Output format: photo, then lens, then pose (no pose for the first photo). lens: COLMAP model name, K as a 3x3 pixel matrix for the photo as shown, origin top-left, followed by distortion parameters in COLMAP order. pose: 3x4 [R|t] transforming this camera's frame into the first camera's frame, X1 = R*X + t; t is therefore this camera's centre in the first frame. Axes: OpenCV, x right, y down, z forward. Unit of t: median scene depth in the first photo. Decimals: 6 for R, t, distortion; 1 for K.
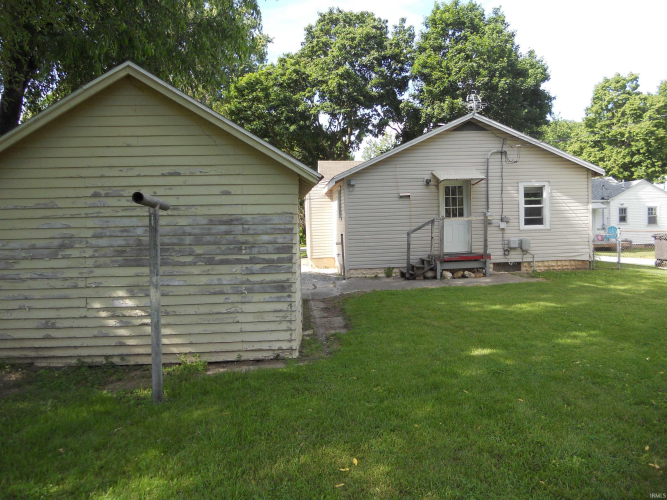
lens RADIAL K [[503.4, 0, 334.1], [0, 503.4, 248.9], [0, 0, 1]] dist [-0.045368, 0.002207]
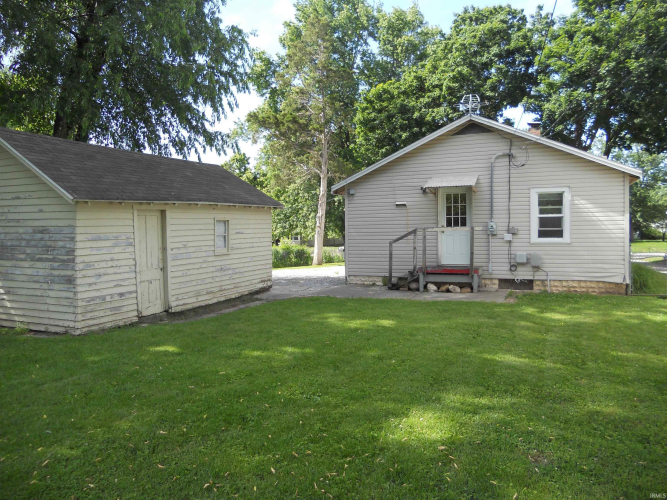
lens RADIAL K [[503.4, 0, 334.0], [0, 503.4, 249.5], [0, 0, 1]] dist [-0.045368, 0.002207]
pose [[0.880187, 0.038738, -0.473044, 0.488228], [-0.040114, 0.999169, 0.007183, -0.019174], [0.472929, 0.012653, 0.881009, 0.070167]]
